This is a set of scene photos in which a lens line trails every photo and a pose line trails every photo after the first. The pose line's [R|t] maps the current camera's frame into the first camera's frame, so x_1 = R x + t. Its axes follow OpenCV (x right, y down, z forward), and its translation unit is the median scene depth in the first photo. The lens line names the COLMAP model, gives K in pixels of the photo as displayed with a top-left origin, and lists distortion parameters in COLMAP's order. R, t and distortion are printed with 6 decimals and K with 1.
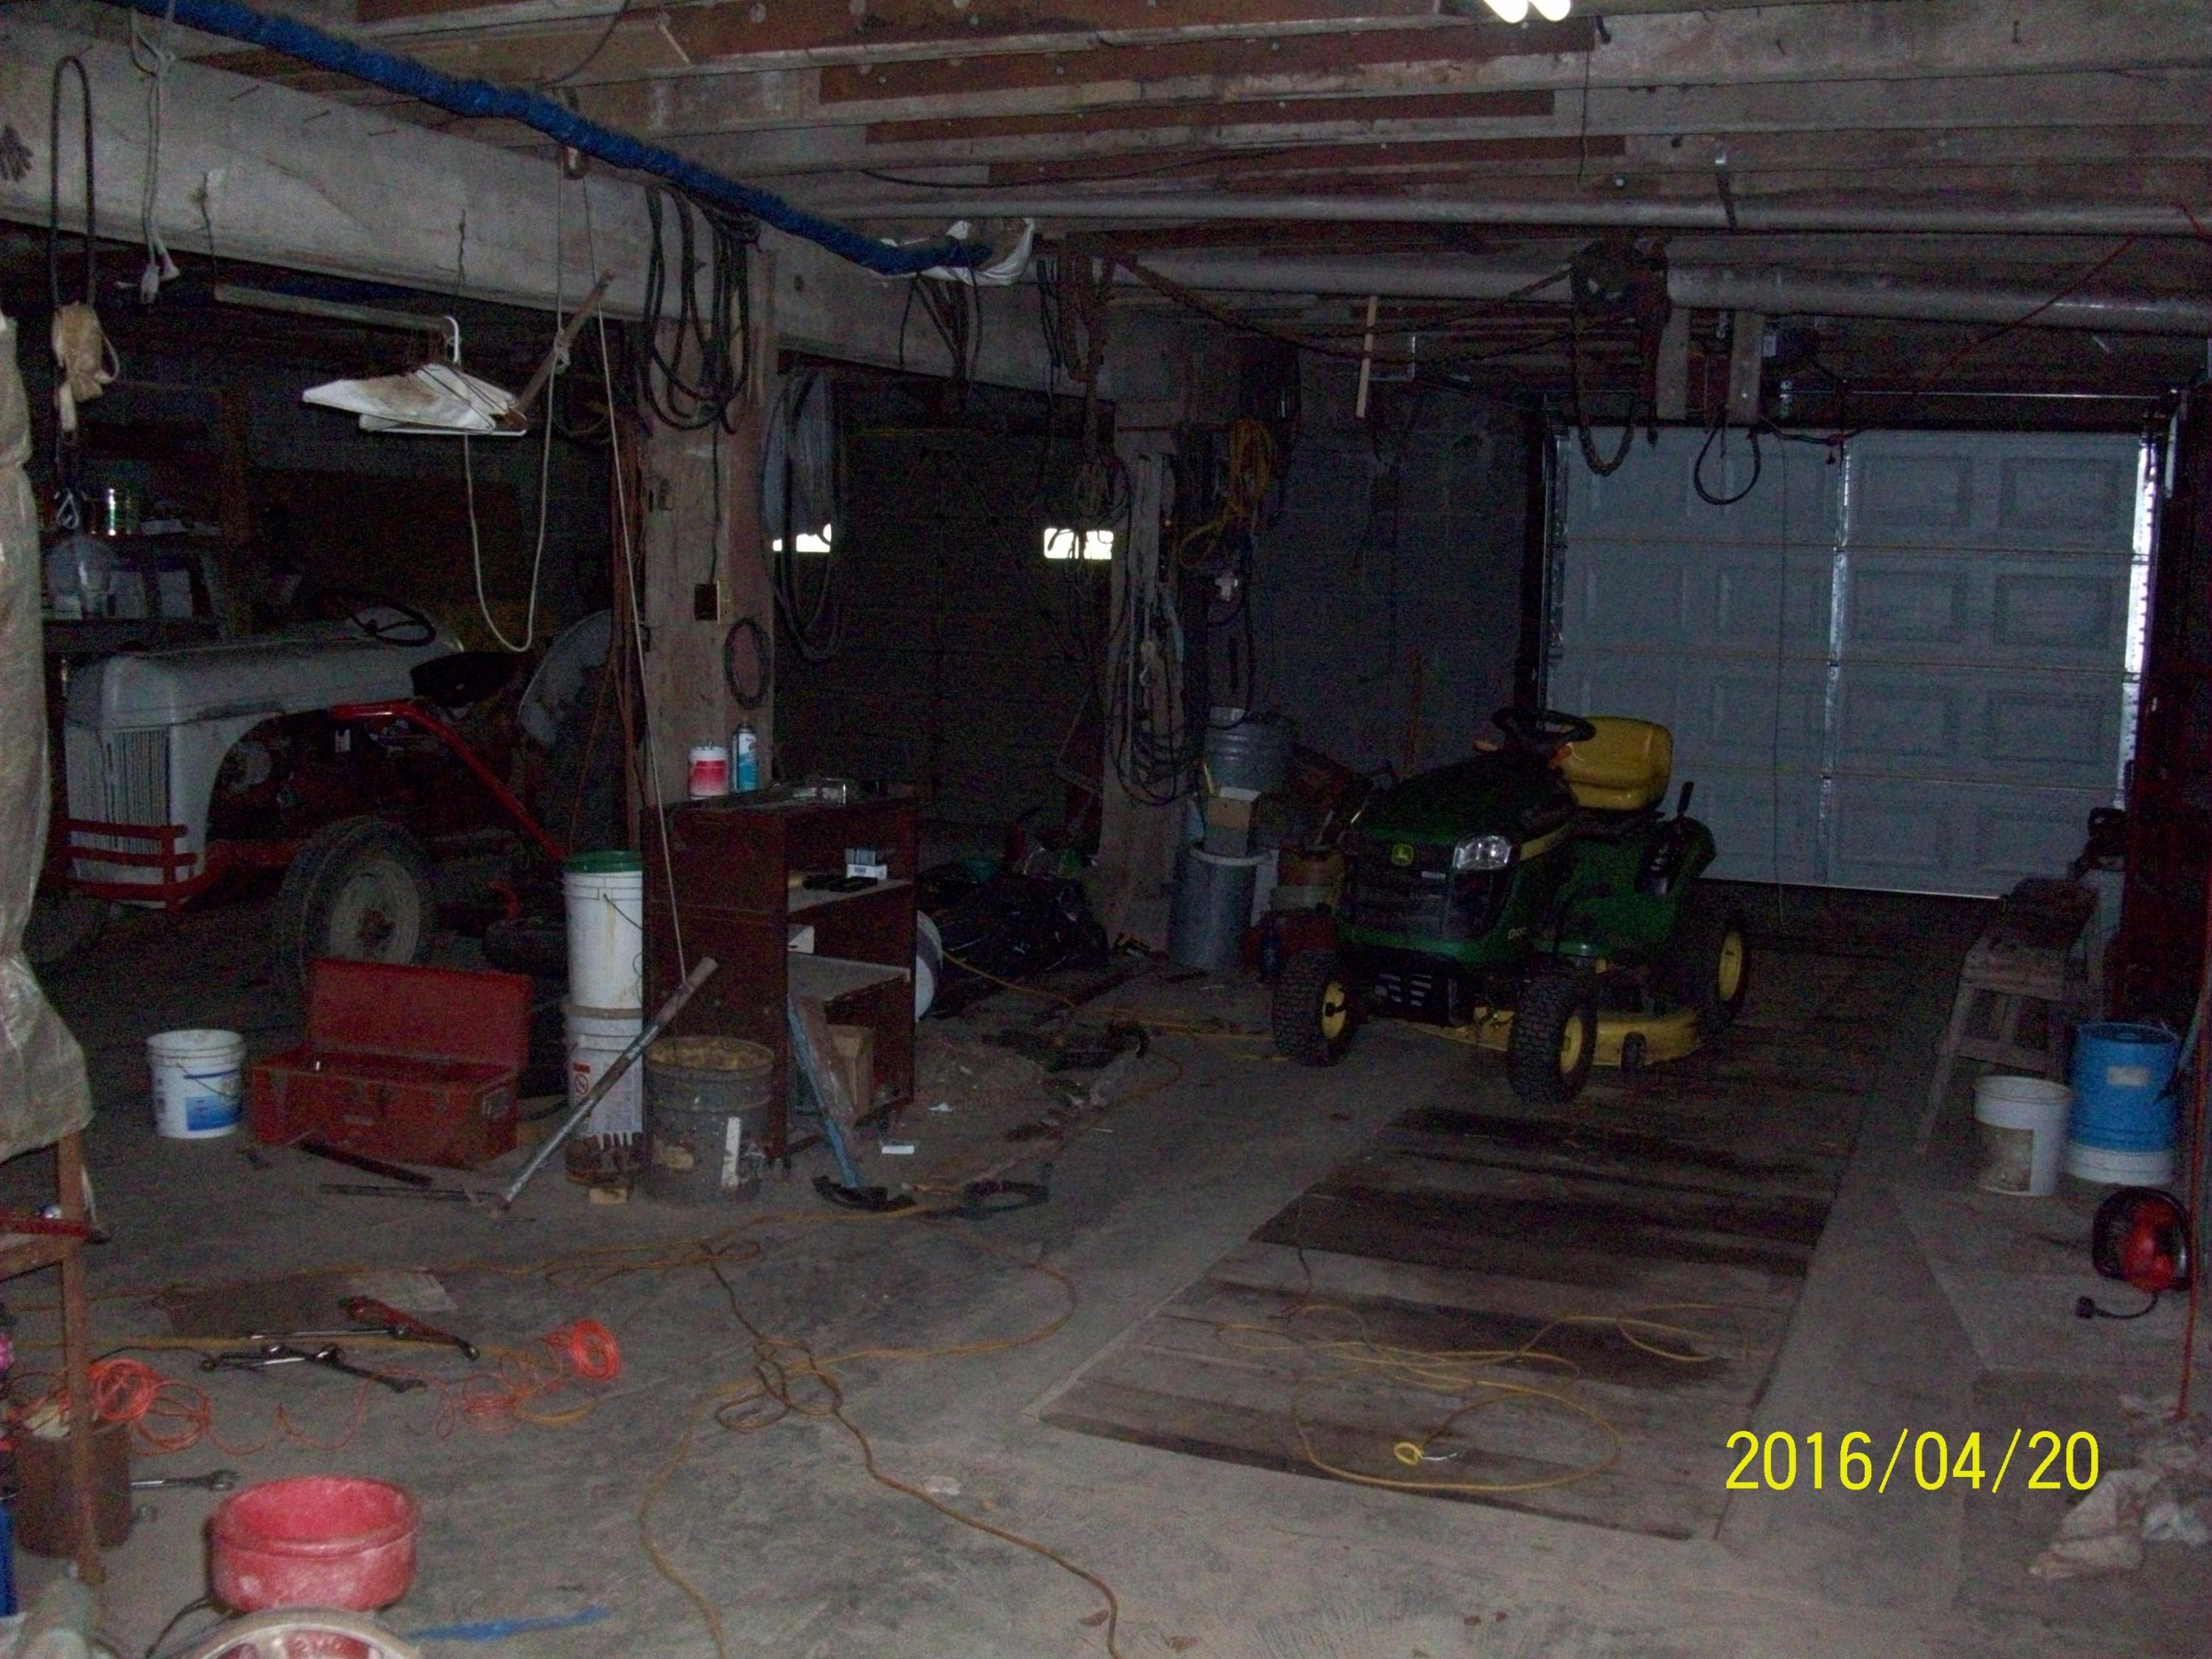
lens RADIAL K [[2310.8, 0, 1106.0], [0, 2310.8, 829.5], [0, 0, 1]] dist [-0.119268, 0.053740]
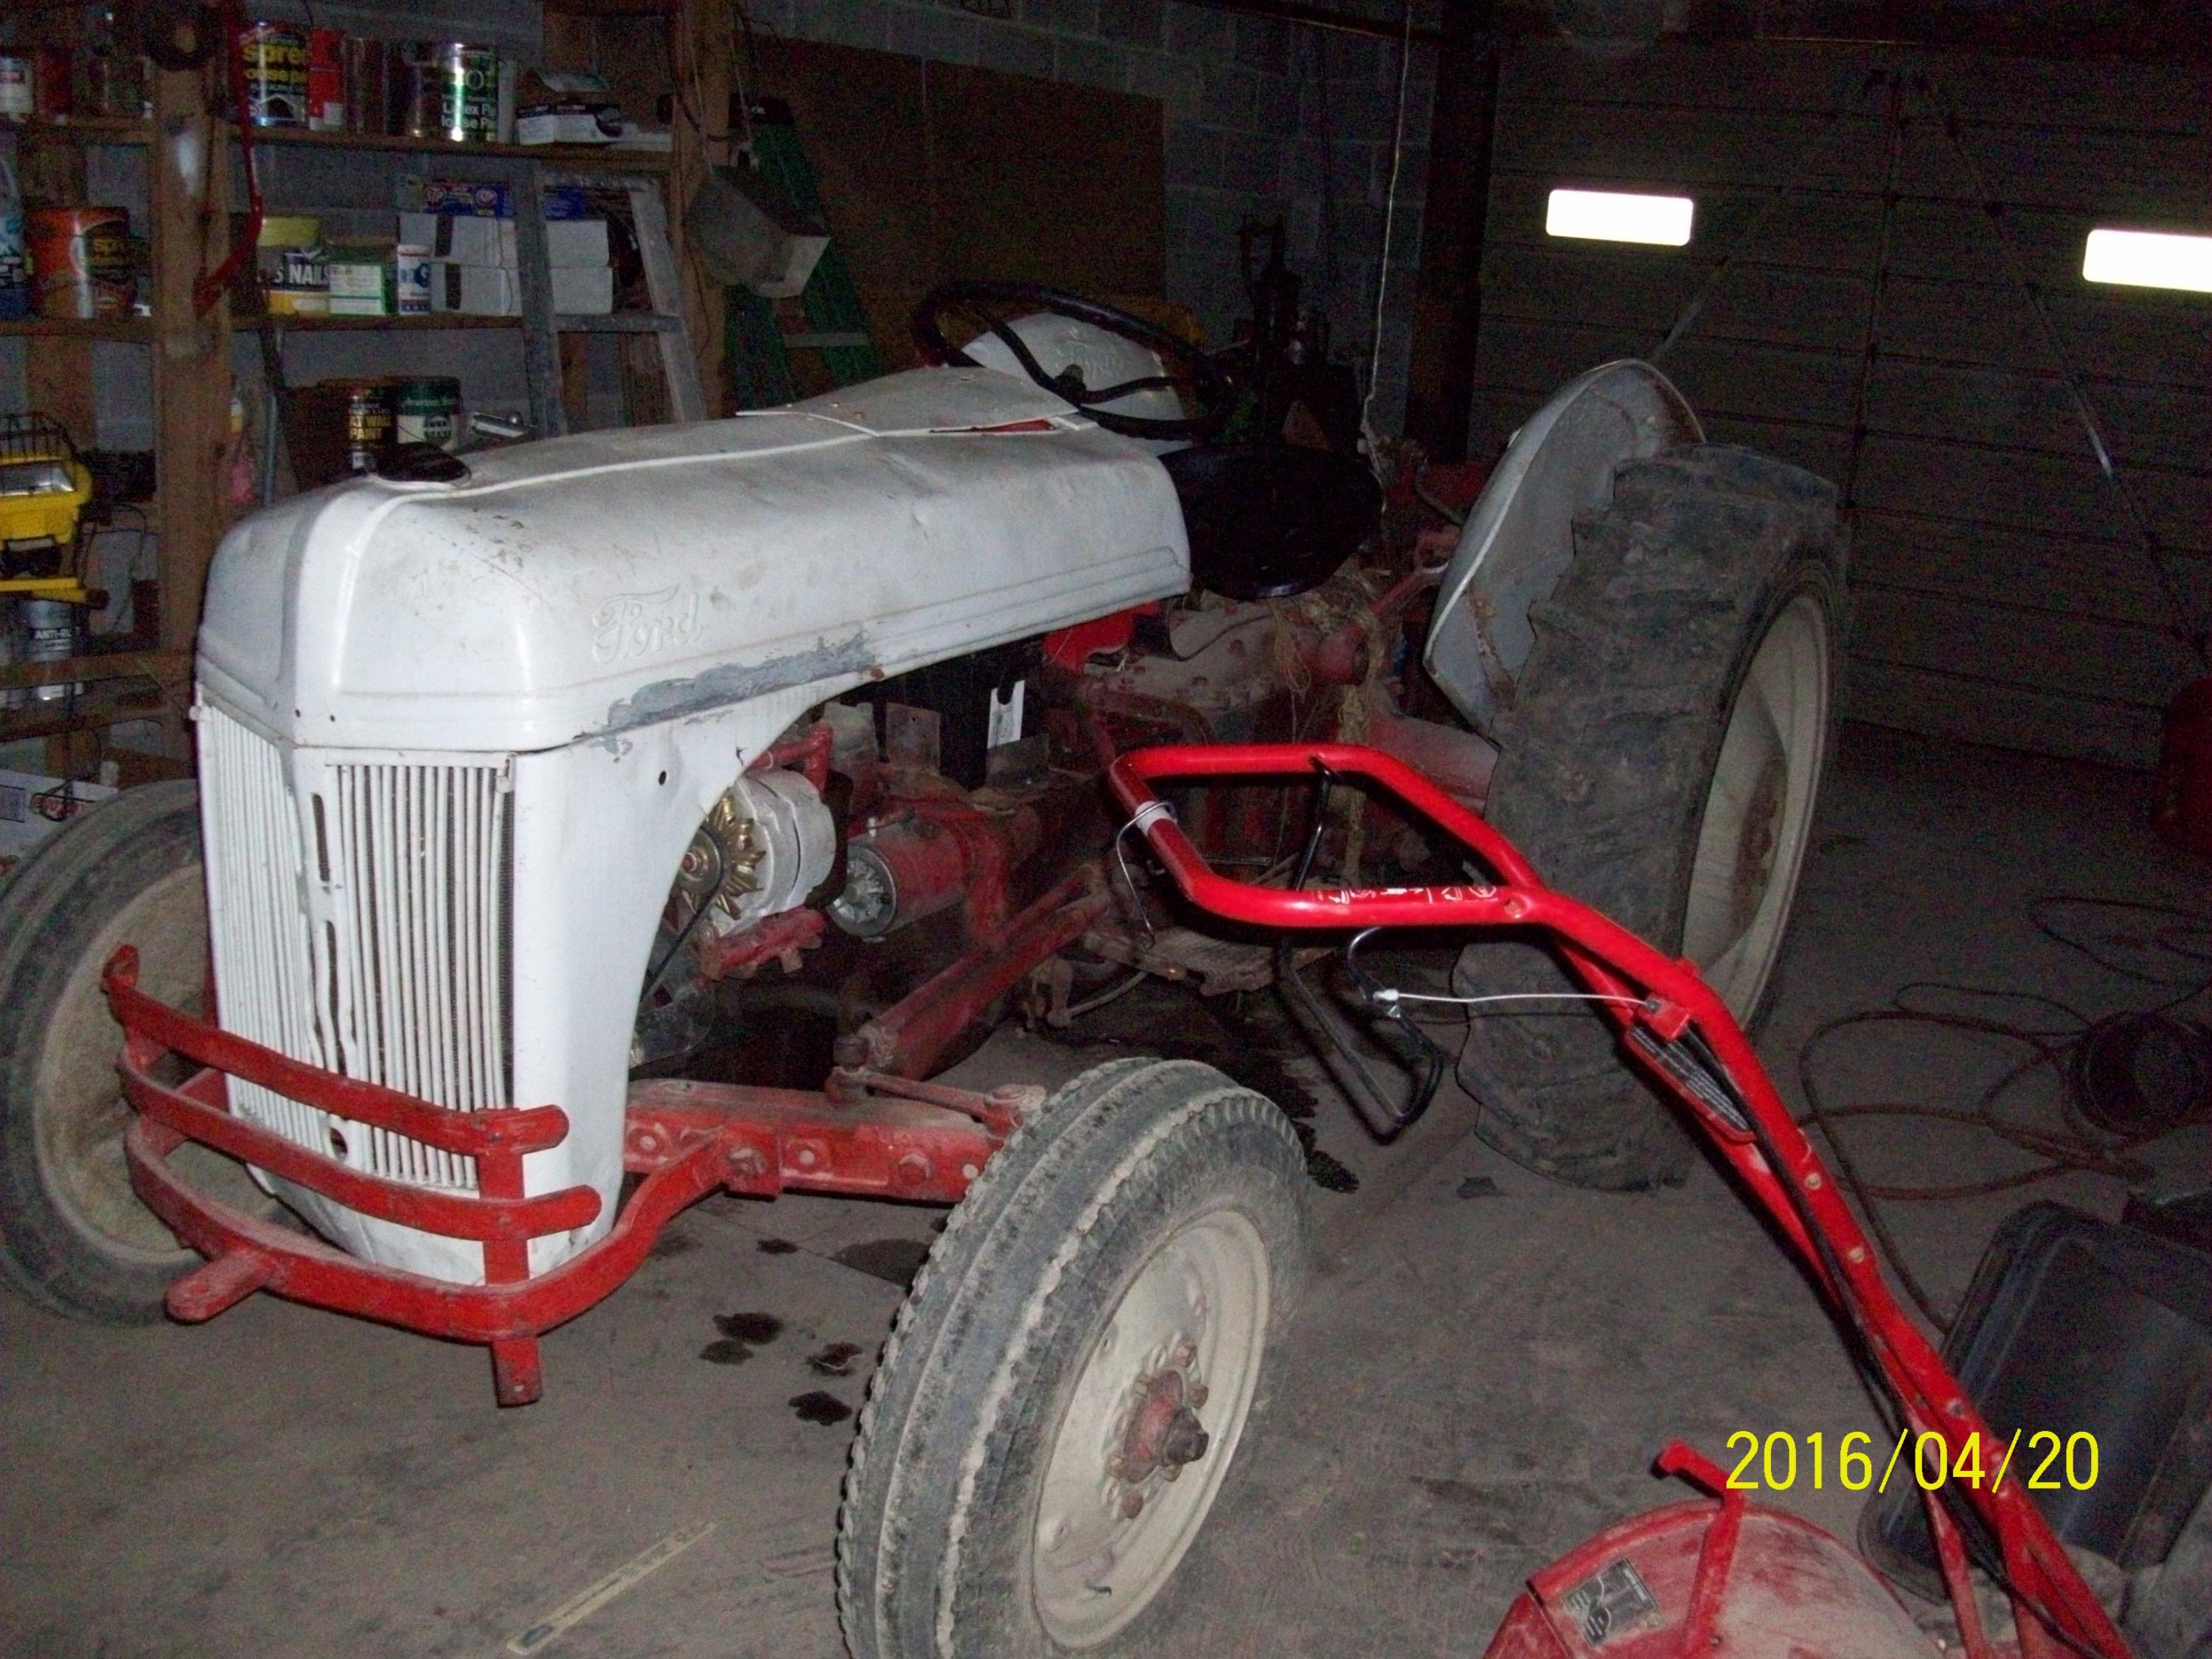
lens RADIAL K [[2310.8, 0, 1106.0], [0, 2310.8, 829.5], [0, 0, 1]] dist [-0.119268, 0.053740]
pose [[0.983790, 0.078711, -0.161128, -0.274281], [-0.056484, 0.988798, 0.138160, -0.075941], [0.170198, -0.126819, 0.977215, 0.683485]]
